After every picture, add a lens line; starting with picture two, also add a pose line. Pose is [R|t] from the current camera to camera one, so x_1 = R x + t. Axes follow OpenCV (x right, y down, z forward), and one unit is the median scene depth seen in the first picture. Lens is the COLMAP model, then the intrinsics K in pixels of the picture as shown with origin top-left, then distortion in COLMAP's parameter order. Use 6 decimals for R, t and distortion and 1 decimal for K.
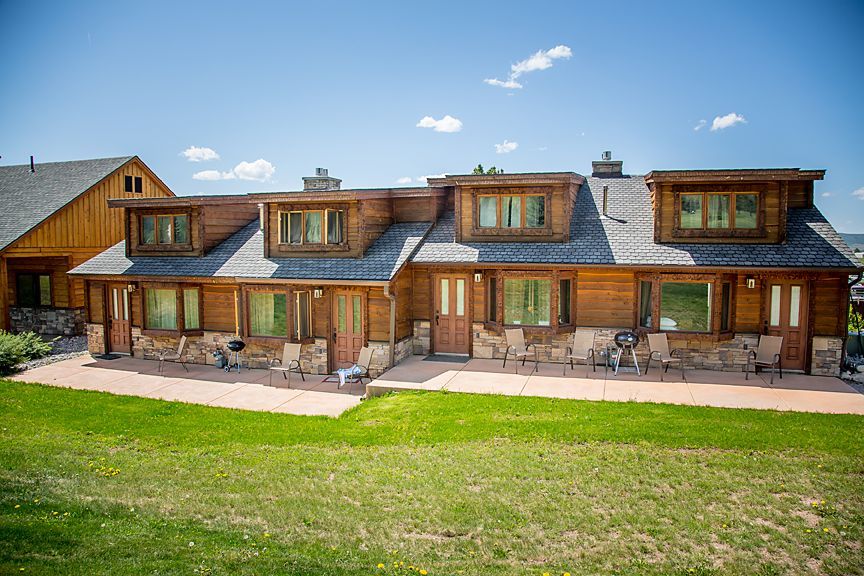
lens RADIAL K [[592.7, 0, 432.0], [0, 592.7, 288.0], [0, 0, 1]] dist [-0.123552, 0.065863]
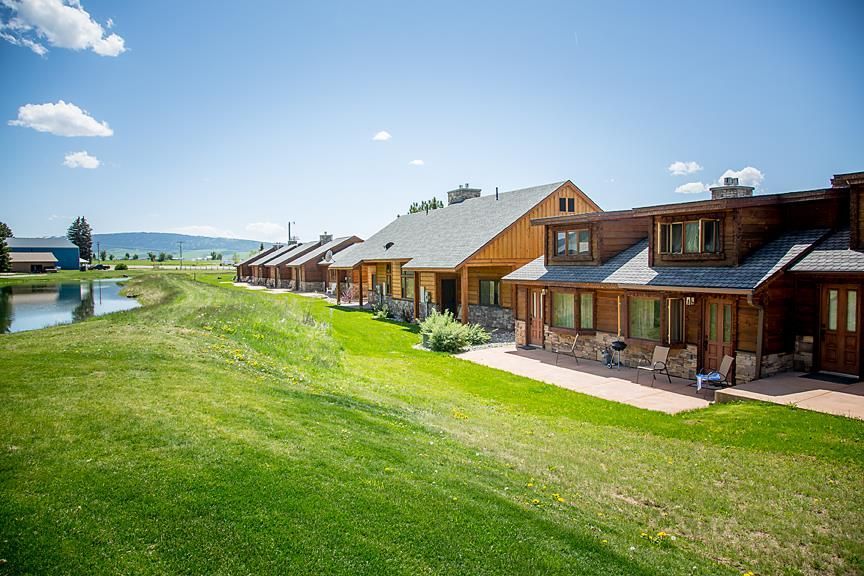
lens RADIAL K [[592.7, 0, 432.0], [0, 592.7, 288.0], [0, 0, 1]] dist [-0.123552, 0.065863]
pose [[0.704852, 0.021009, -0.709044, 0.194249], [-0.038139, 0.999238, -0.008306, 0.011804], [0.708329, 0.032897, 0.705116, -0.037486]]
